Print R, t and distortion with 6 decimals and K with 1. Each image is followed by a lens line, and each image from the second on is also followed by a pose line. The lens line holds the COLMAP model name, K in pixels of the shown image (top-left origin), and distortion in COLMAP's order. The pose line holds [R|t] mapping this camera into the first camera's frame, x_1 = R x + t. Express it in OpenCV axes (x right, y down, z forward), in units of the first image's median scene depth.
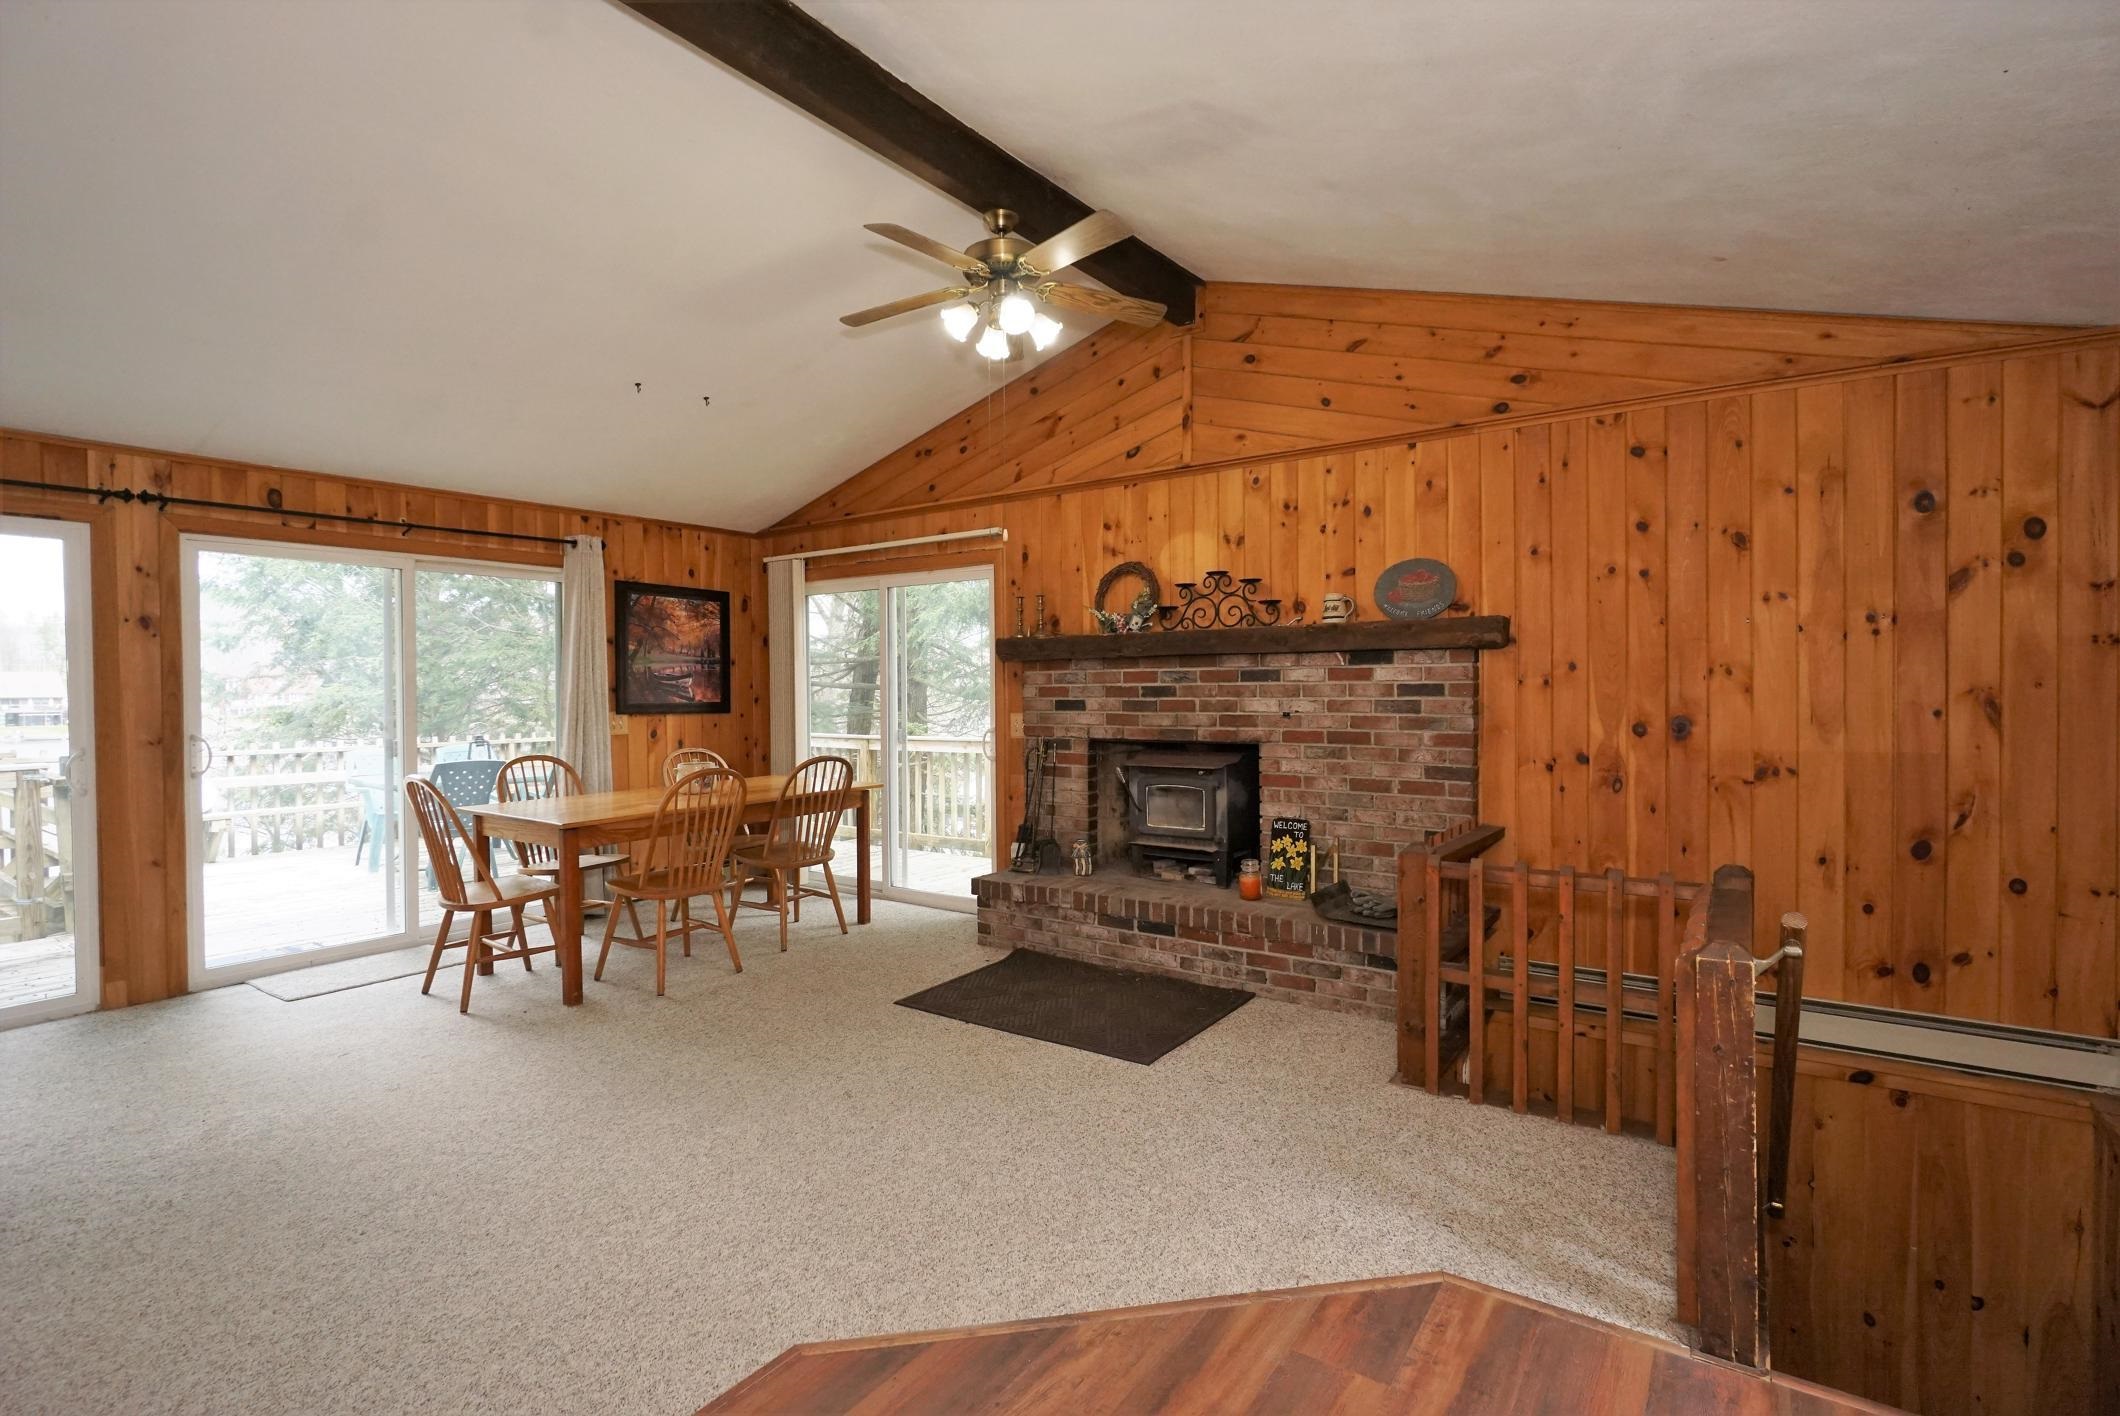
lens RADIAL K [[994.6, 0, 1053.6], [0, 994.6, 707.0], [0, 0, 1]] dist [-0.001937, 0.000078]
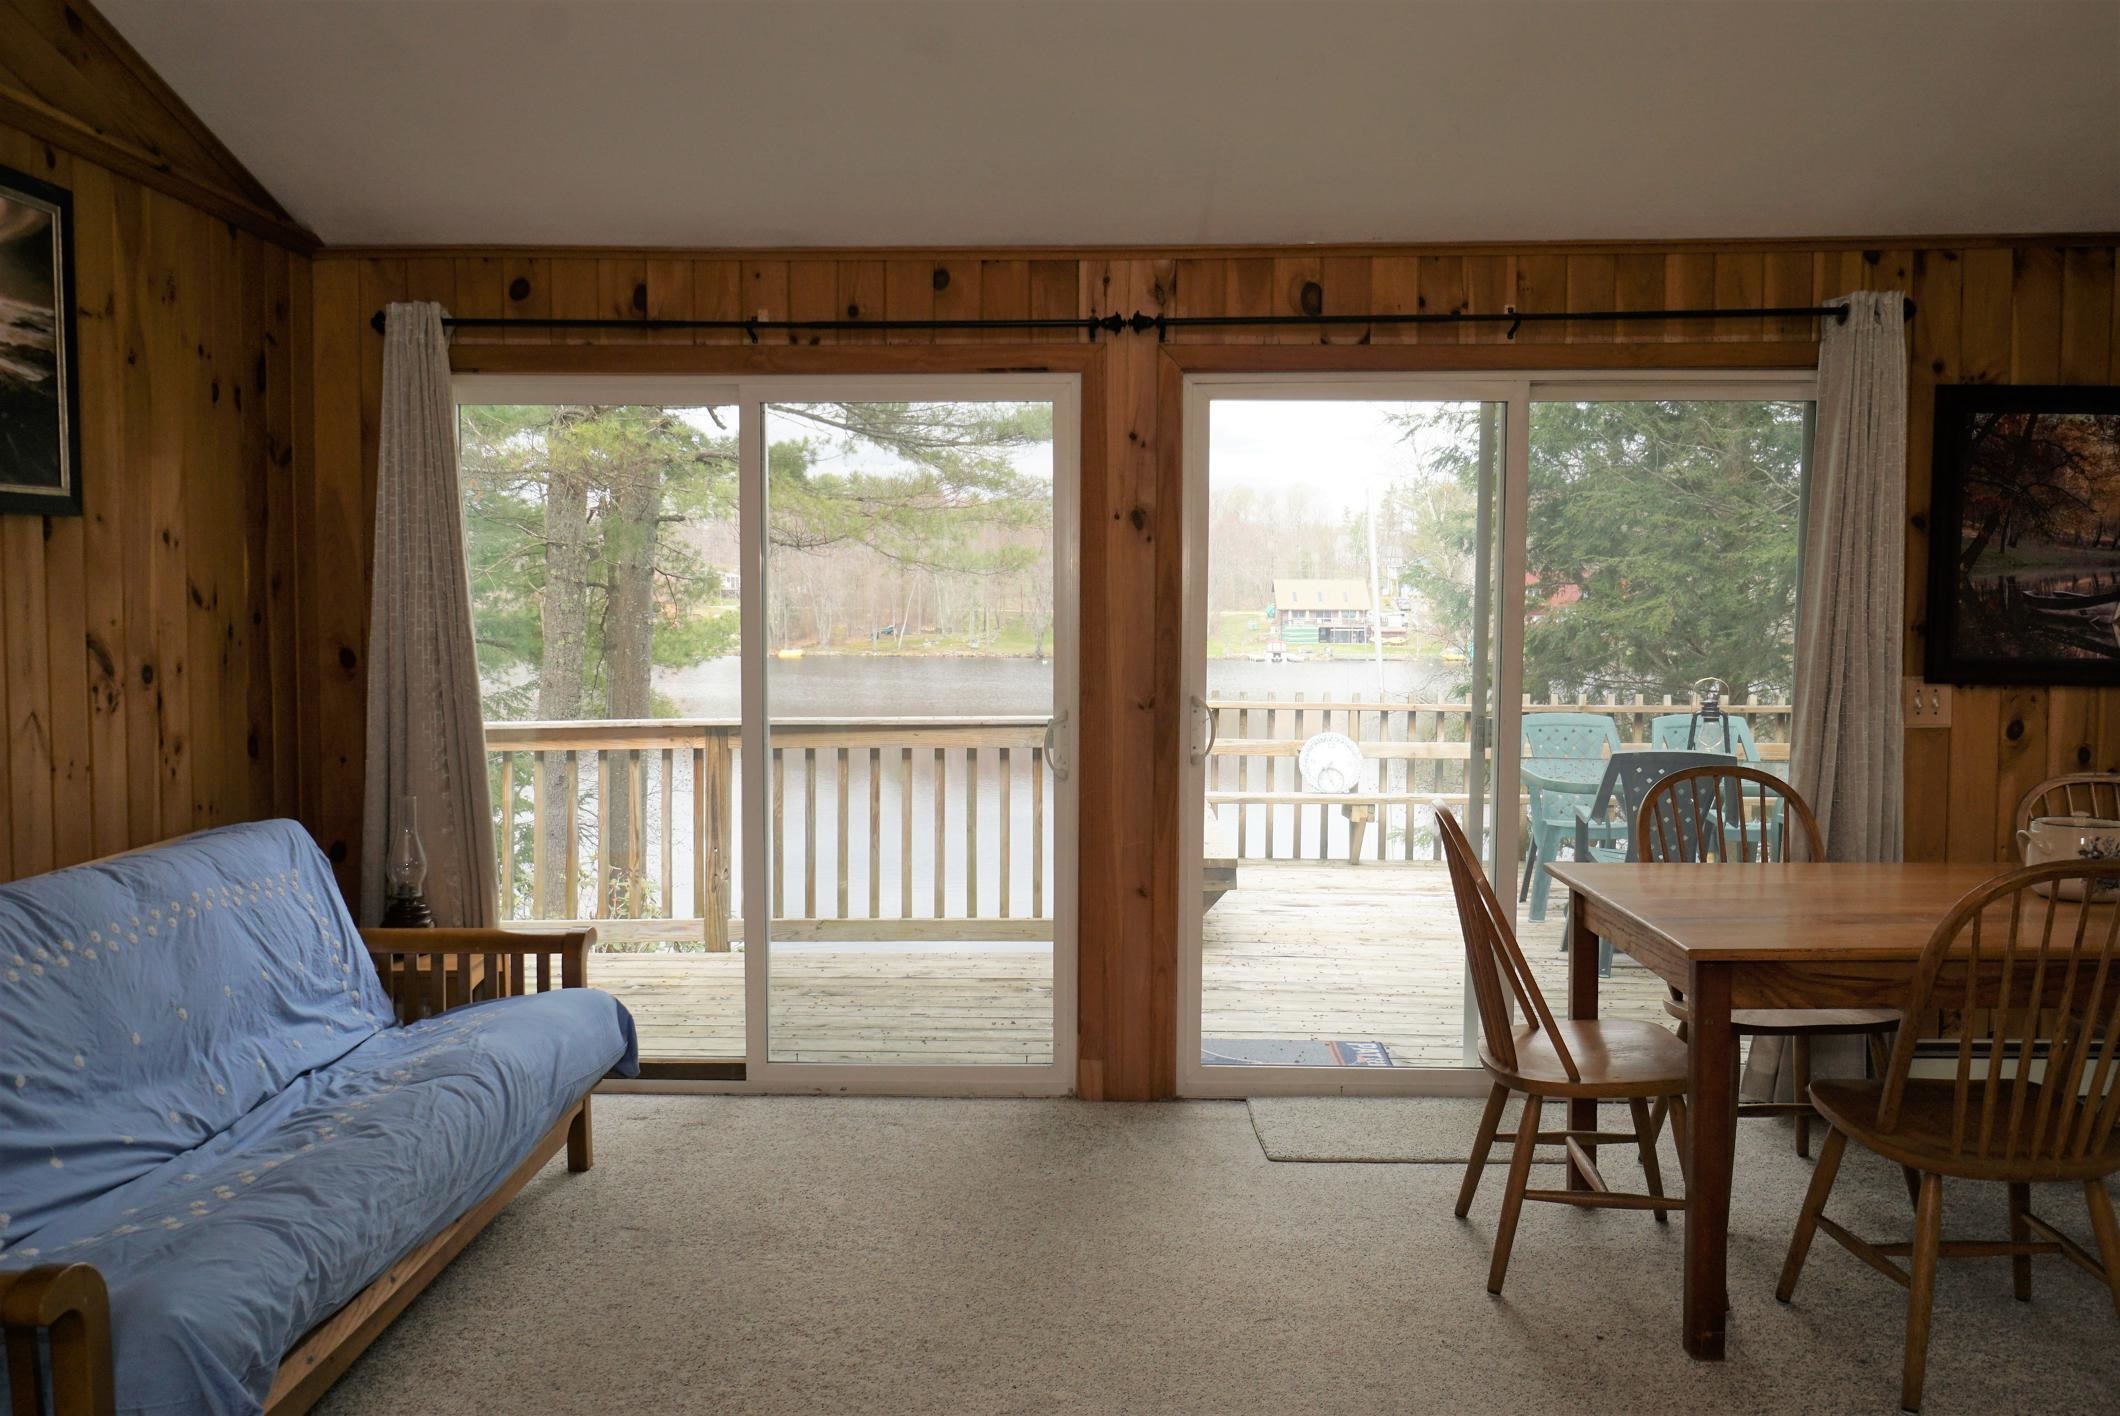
lens RADIAL K [[1622.5, 0, 1060.0], [0, 1622.5, 708.0], [0, 0, 1]] dist [0.001426, 0.001136]
pose [[0.555931, 0.059888, -0.829068, -0.057832], [-0.020696, 0.998089, 0.058219, -0.021458], [0.830971, -0.015208, 0.556108, 0.342619]]
